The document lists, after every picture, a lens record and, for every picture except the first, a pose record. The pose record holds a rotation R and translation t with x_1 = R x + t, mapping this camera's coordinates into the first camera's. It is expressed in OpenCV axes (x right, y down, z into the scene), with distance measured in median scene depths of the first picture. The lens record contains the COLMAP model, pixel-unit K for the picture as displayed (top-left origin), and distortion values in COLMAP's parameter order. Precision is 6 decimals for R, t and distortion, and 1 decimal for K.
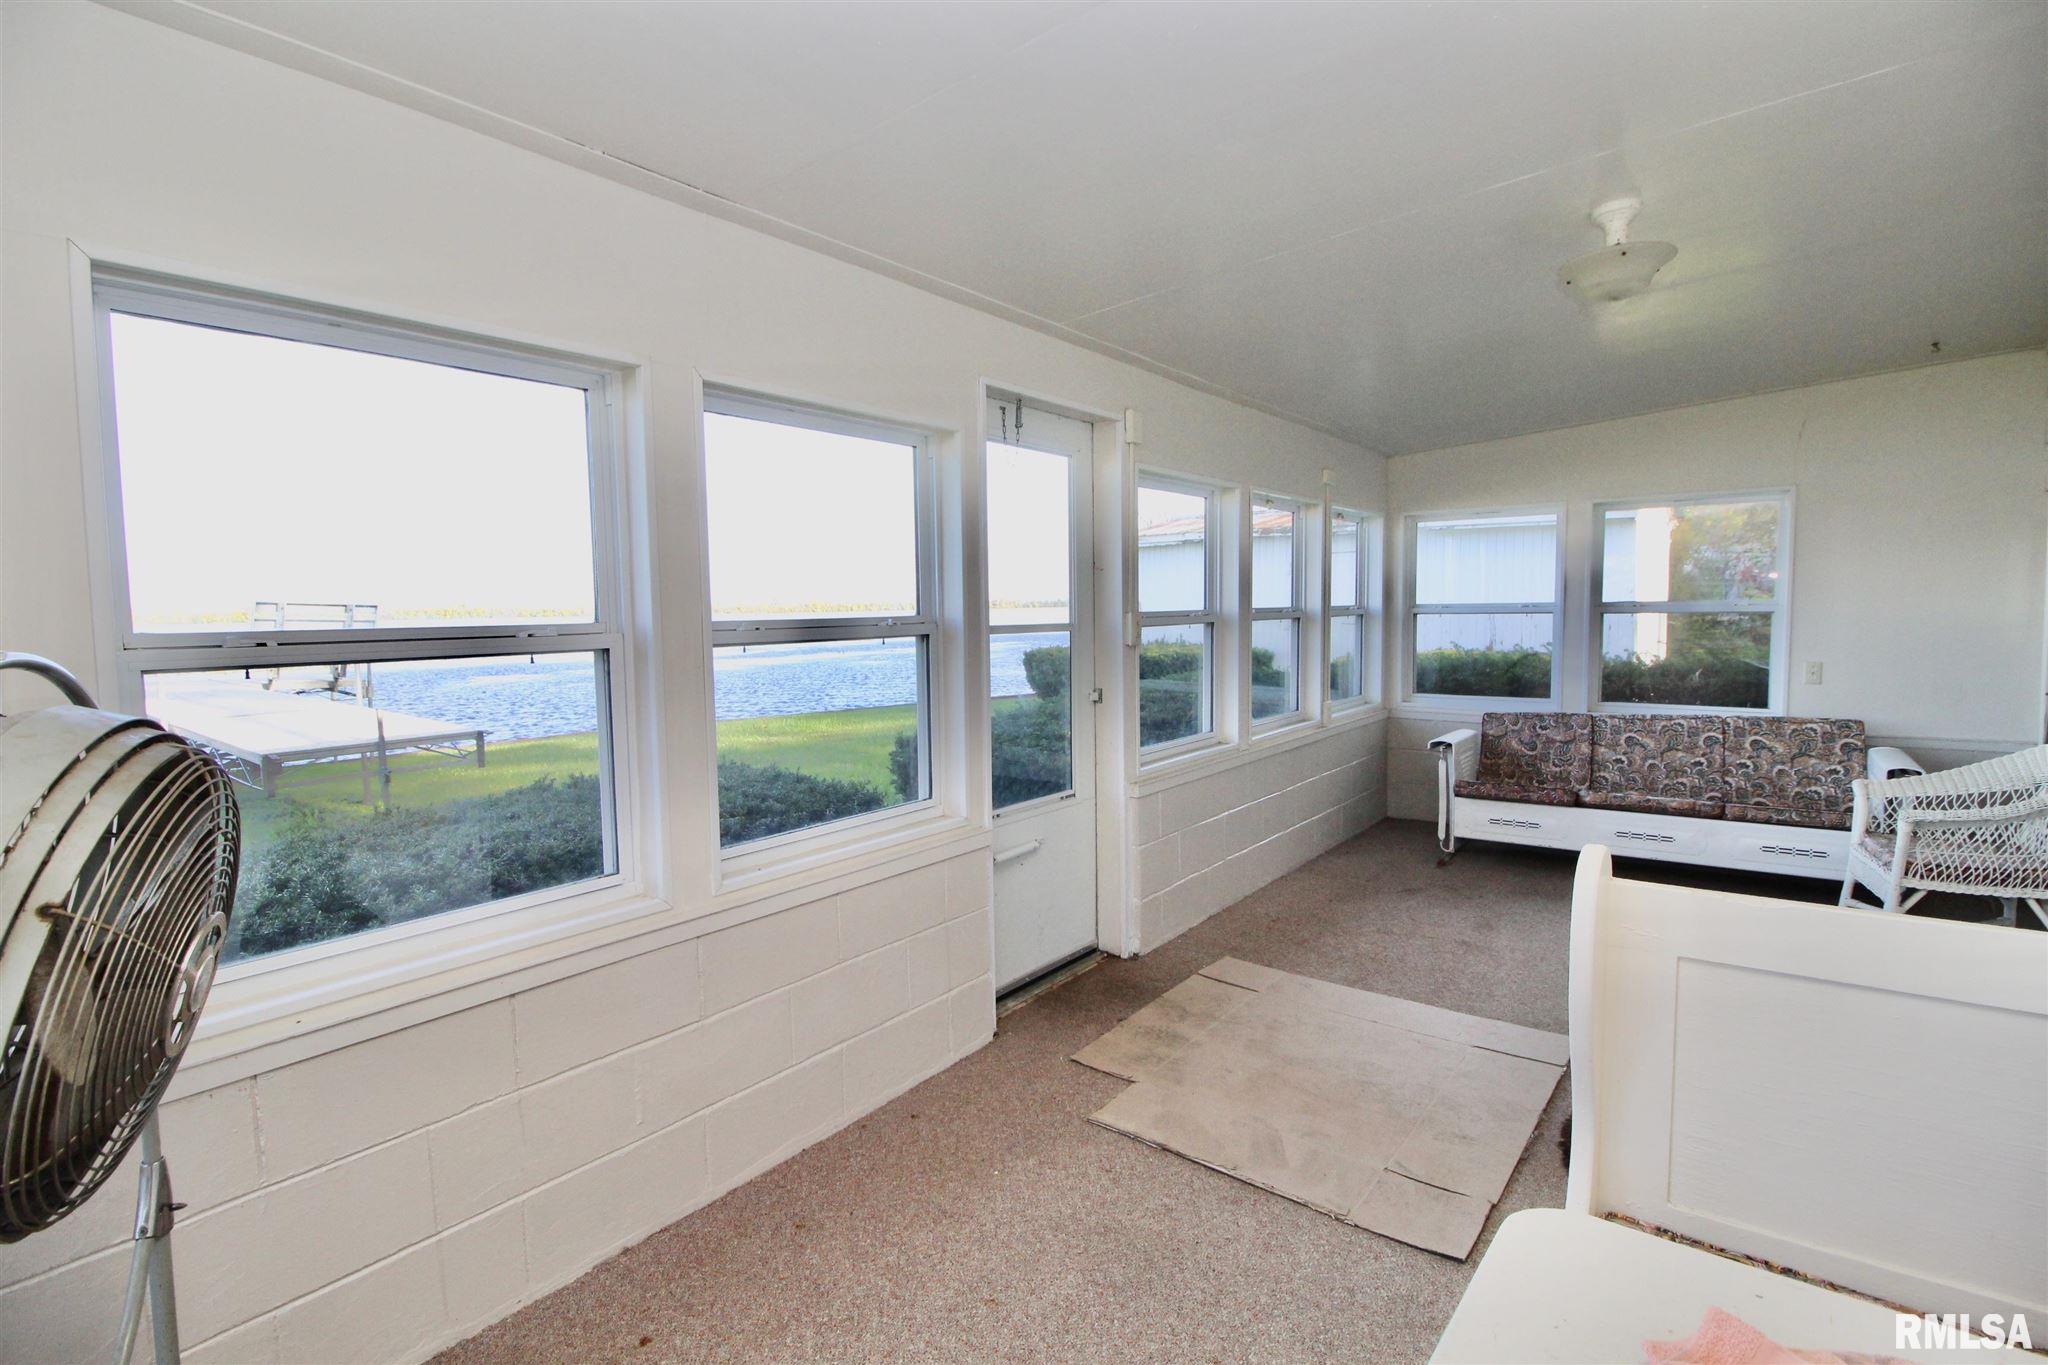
lens RADIAL K [[948.1, 0, 1023.2], [0, 948.1, 678.8], [0, 0, 1]] dist [0.001744, -0.012536]
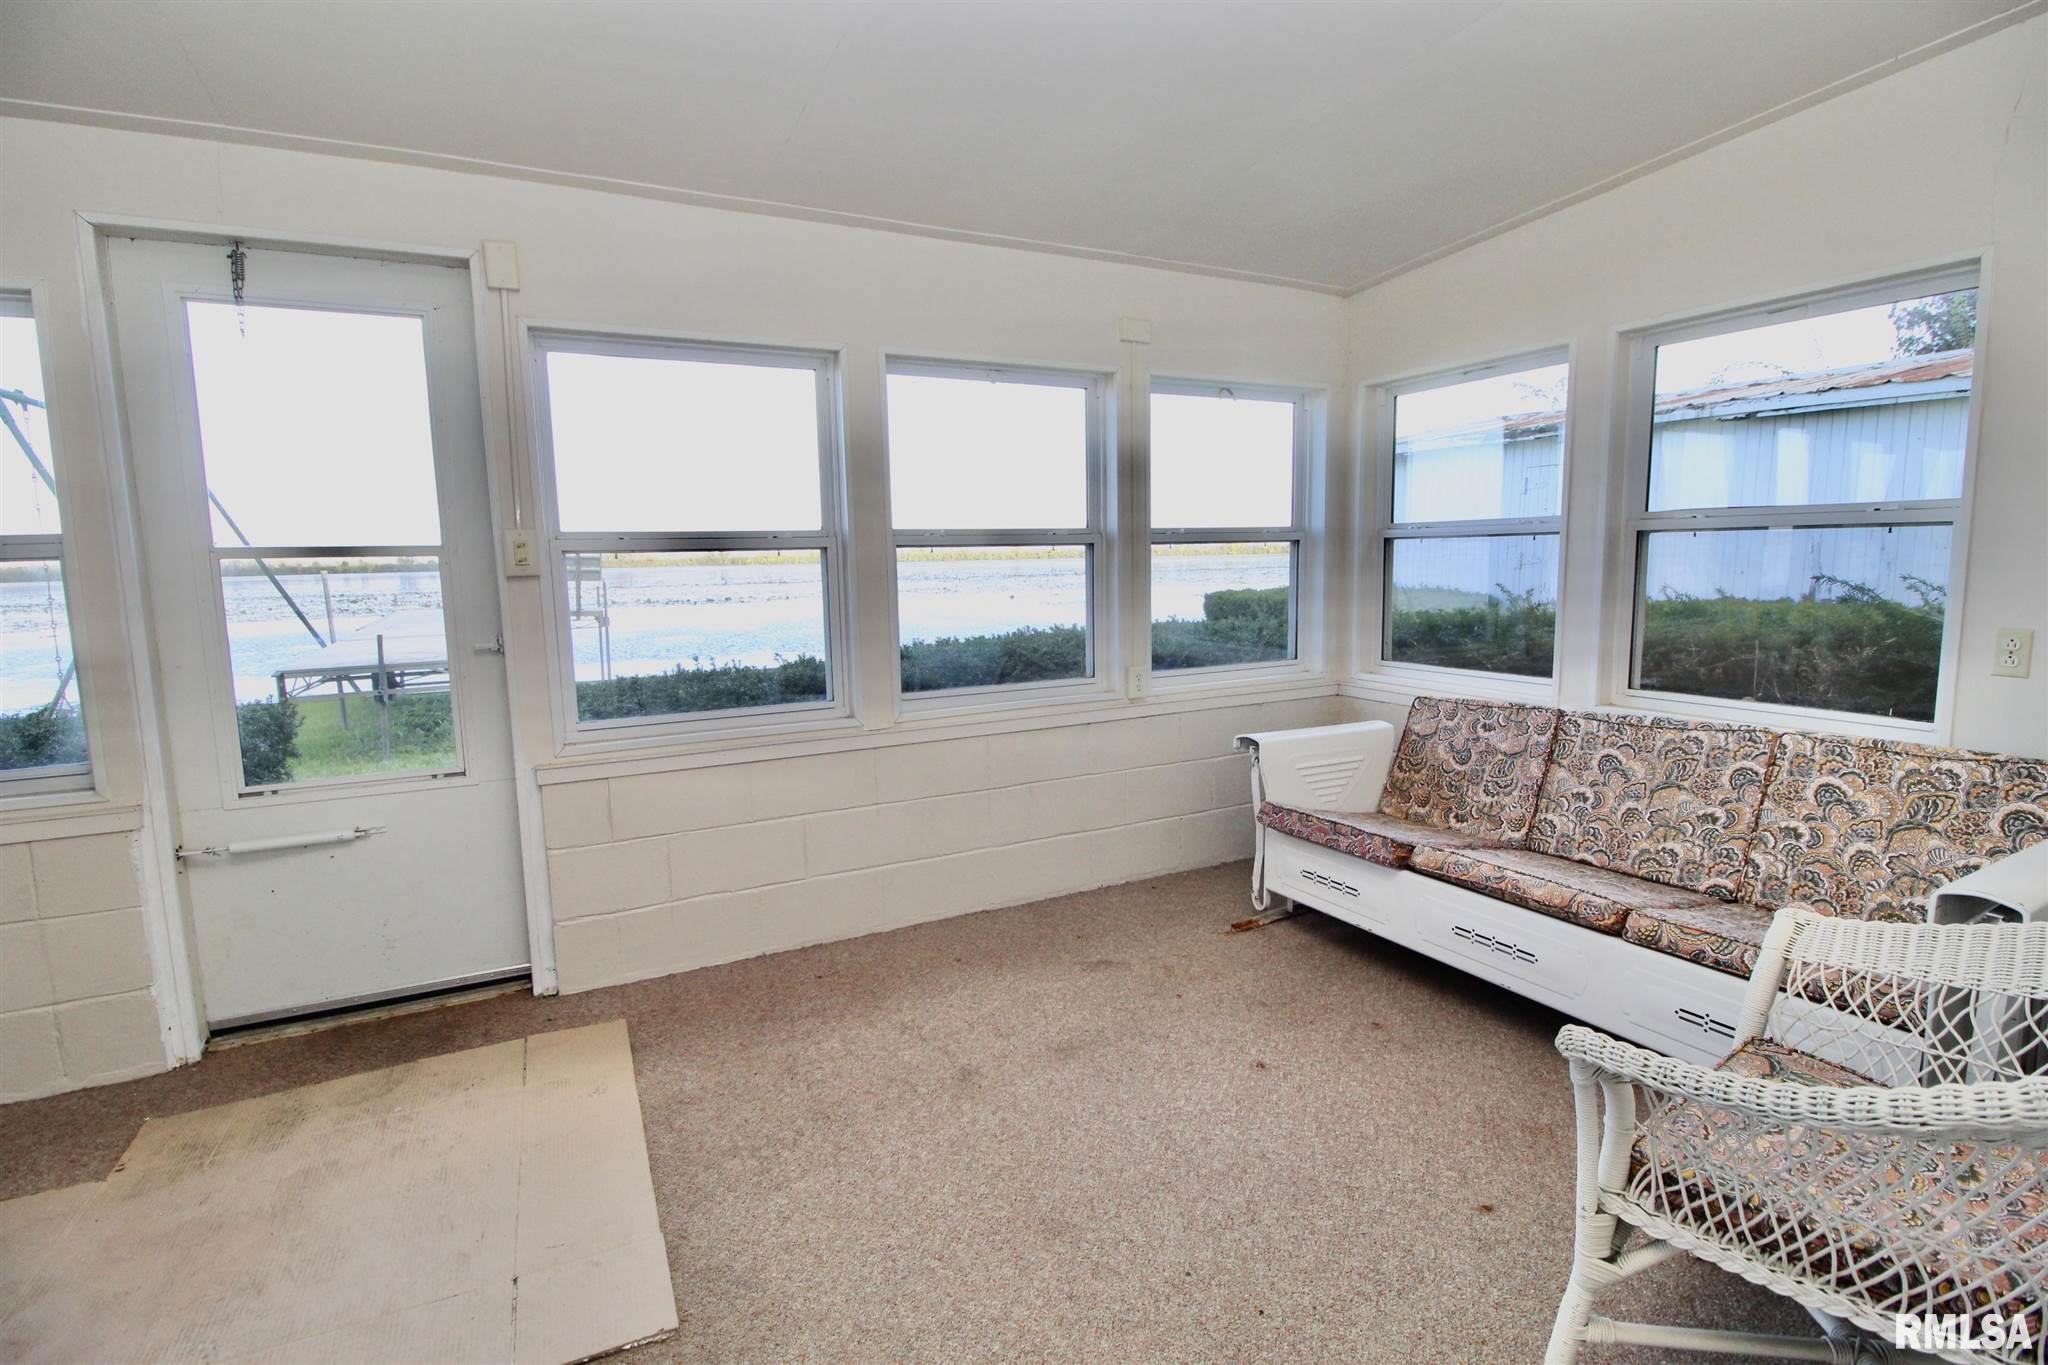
lens RADIAL K [[948.1, 0, 1023.2], [0, 948.1, 678.8], [0, 0, 1]] dist [0.001744, -0.012536]
pose [[0.908677, 0.049908, -0.414506, 0.566573], [-0.025212, 0.997577, 0.064843, -0.010377], [0.416738, -0.048471, 0.907734, 0.366276]]
